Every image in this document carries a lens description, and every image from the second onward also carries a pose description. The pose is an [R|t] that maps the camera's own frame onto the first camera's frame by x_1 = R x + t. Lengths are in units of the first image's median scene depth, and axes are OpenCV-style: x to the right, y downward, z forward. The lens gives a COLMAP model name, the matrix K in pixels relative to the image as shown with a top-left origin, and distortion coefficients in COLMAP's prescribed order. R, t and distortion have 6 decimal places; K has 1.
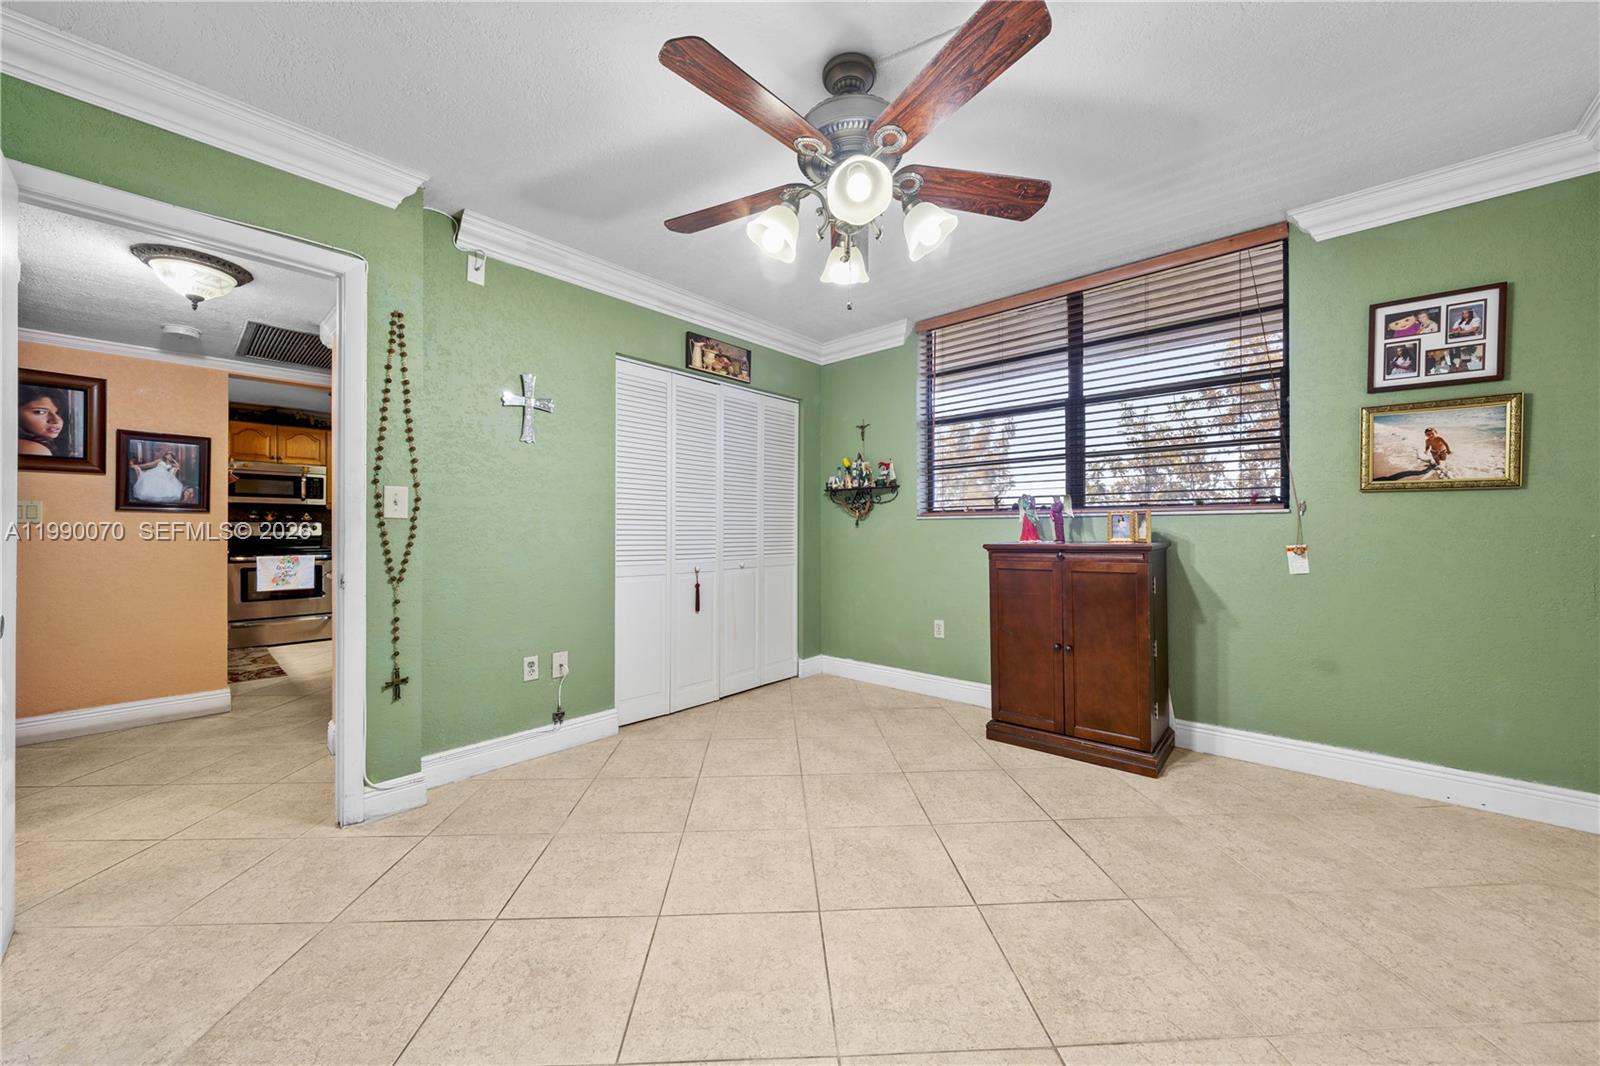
lens RADIAL K [[601.4, 0, 802.7], [0, 601.4, 535.4], [0, 0, 1]] dist [-0.005621, 0.000114]
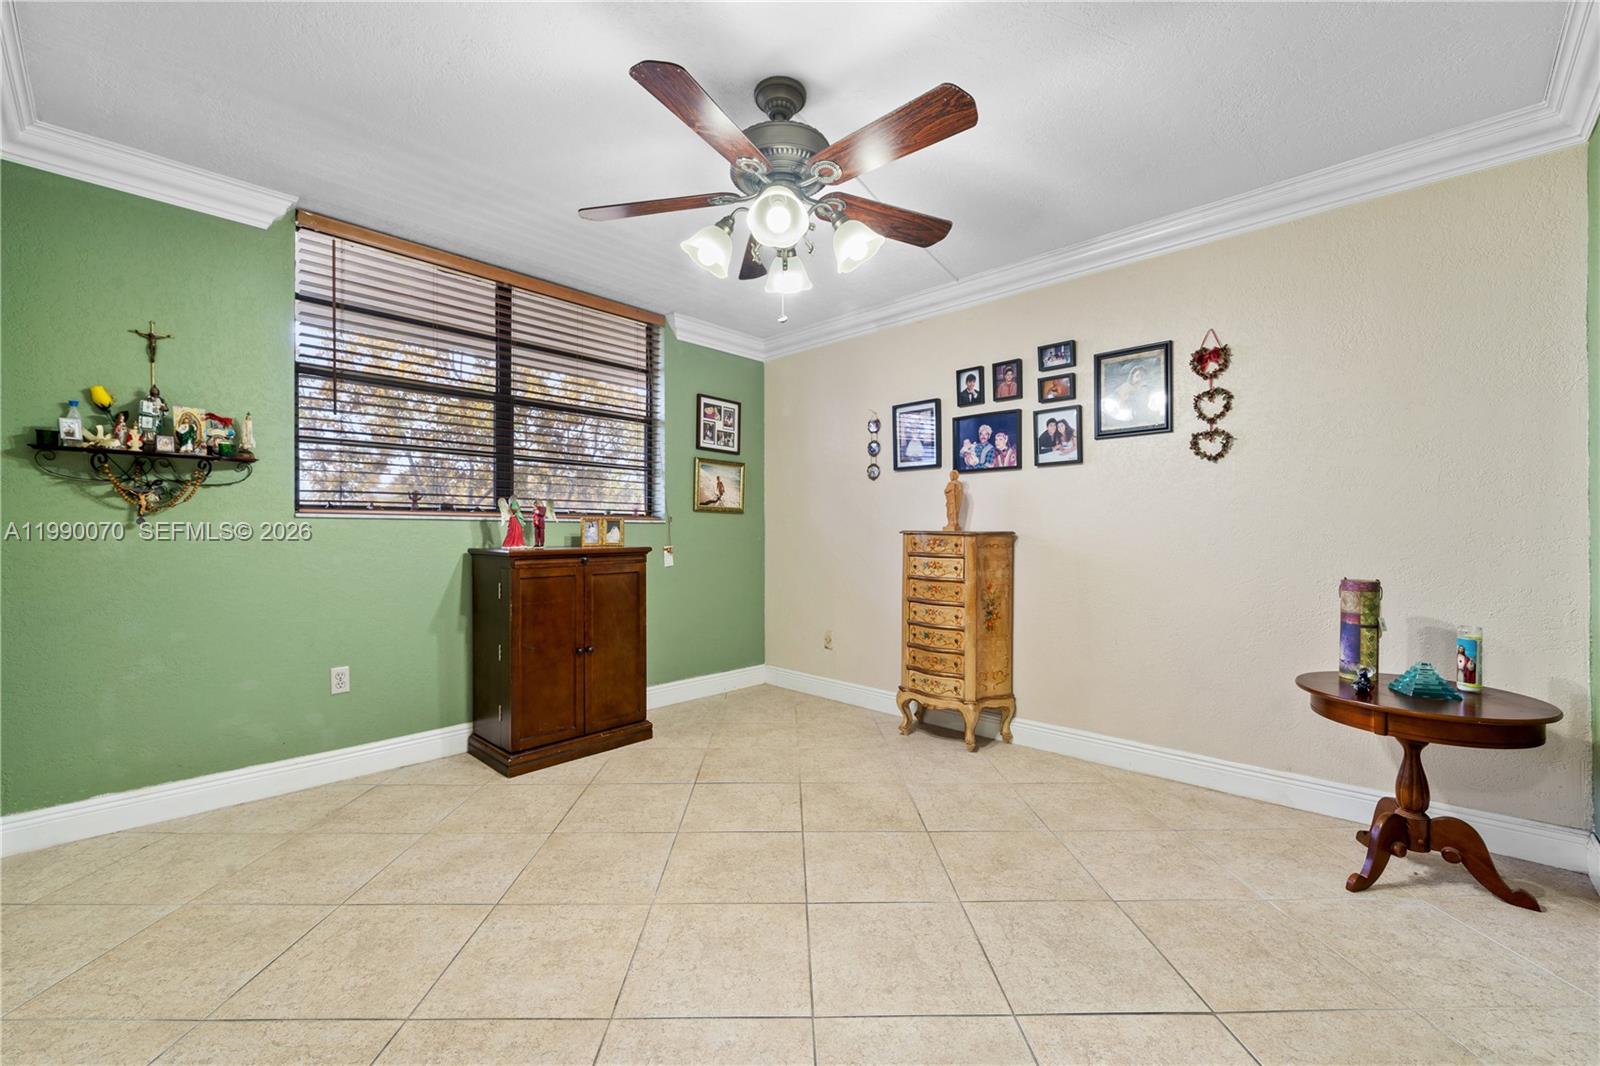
lens RADIAL K [[656.4, 0, 815.4], [0, 656.4, 538.1], [0, 0, 1]] dist [0.000379, -0.000308]
pose [[-0.011150, 0.000097, 0.999938, -0.717594], [0.008029, 0.999968, -0.000007, -0.000022], [-0.999906, 0.008028, -0.011150, 0.648165]]
